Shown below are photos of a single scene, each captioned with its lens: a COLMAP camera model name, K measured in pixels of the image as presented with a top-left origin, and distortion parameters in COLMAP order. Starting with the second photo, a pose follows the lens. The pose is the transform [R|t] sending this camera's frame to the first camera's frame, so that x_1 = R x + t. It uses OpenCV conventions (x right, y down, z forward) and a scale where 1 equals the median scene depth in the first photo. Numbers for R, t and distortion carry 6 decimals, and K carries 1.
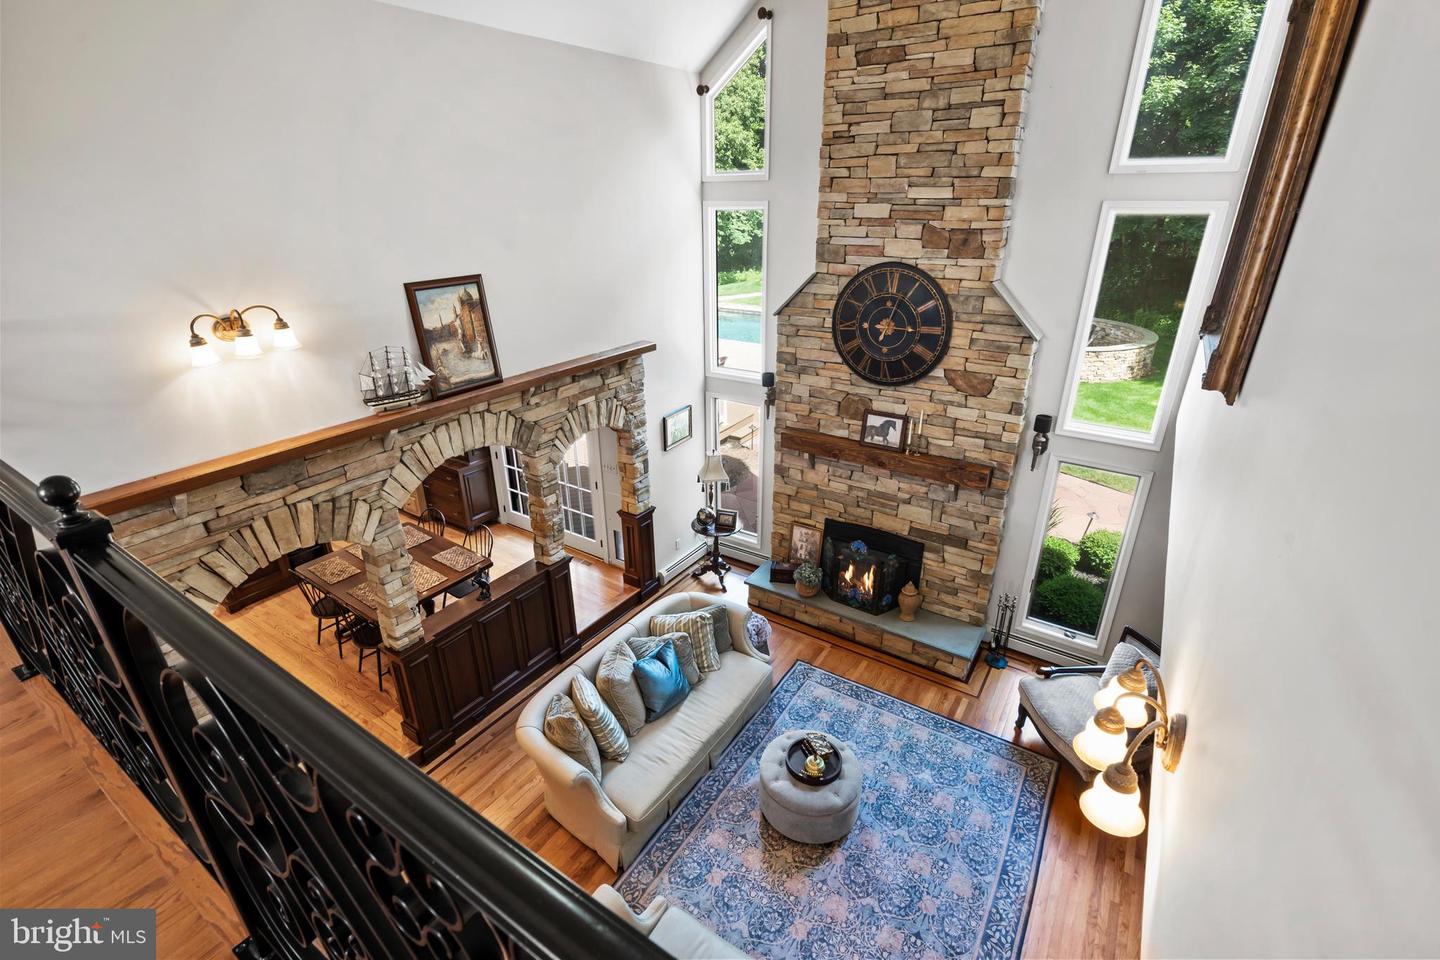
lens RADIAL K [[661.1, 0, 720.0], [0, 661.1, 480.0], [0, 0, 1]] dist [0.013332, 0.000598]
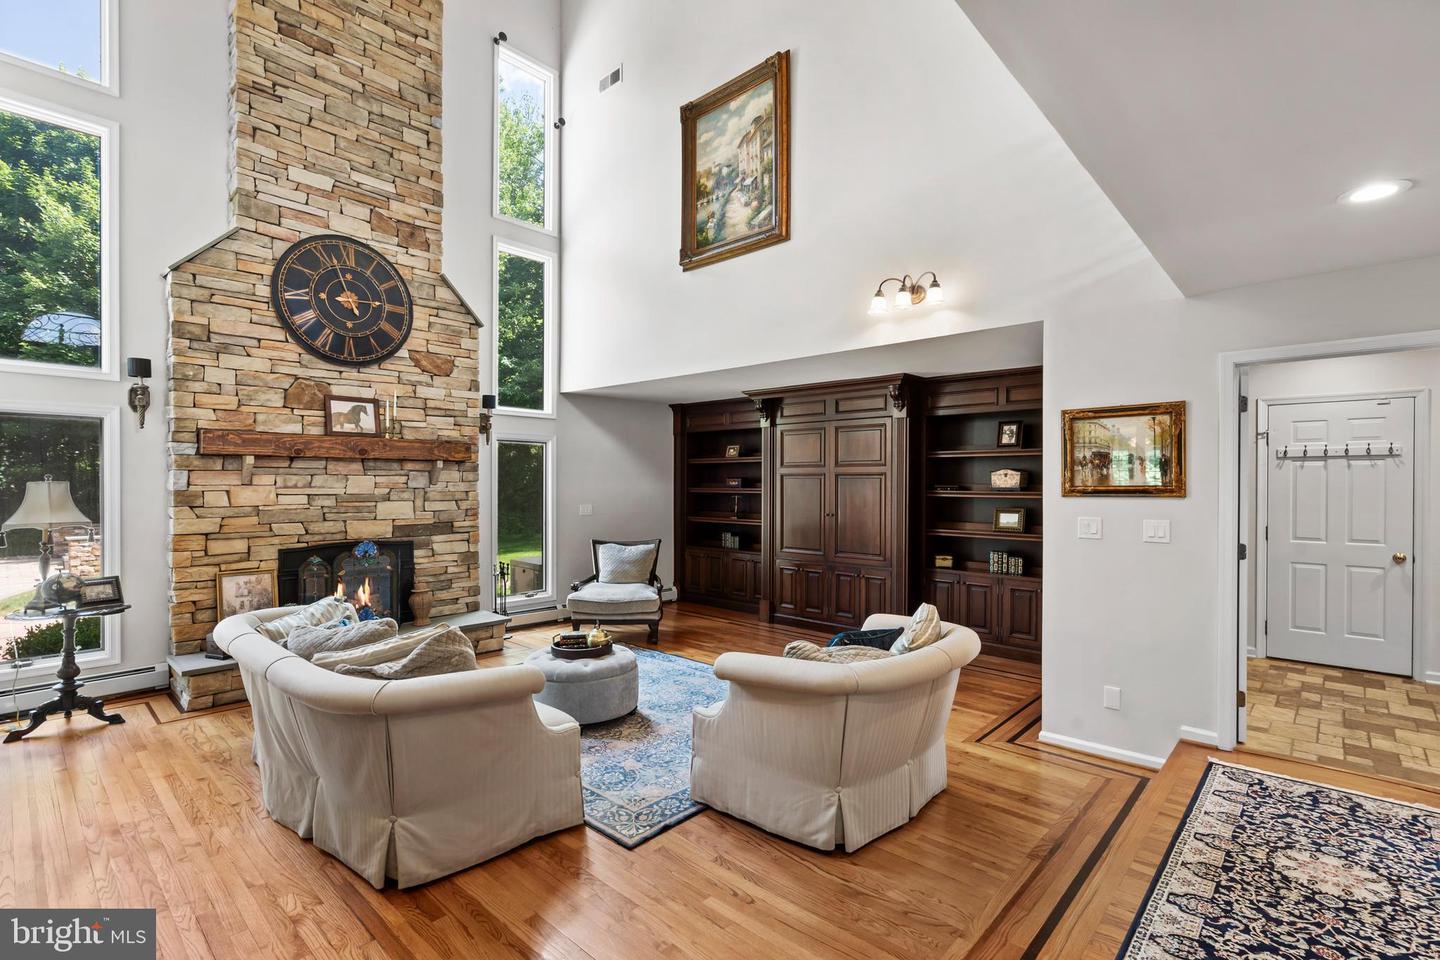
lens RADIAL K [[661.1, 0, 720.0], [0, 661.1, 480.0], [0, 0, 1]] dist [0.013332, 0.000598]
pose [[0.171427, 0.003276, 0.985191, -0.583075], [0.393928, 0.916349, -0.071592, 0.277354], [-0.903014, 0.400367, 0.155797, 0.465465]]
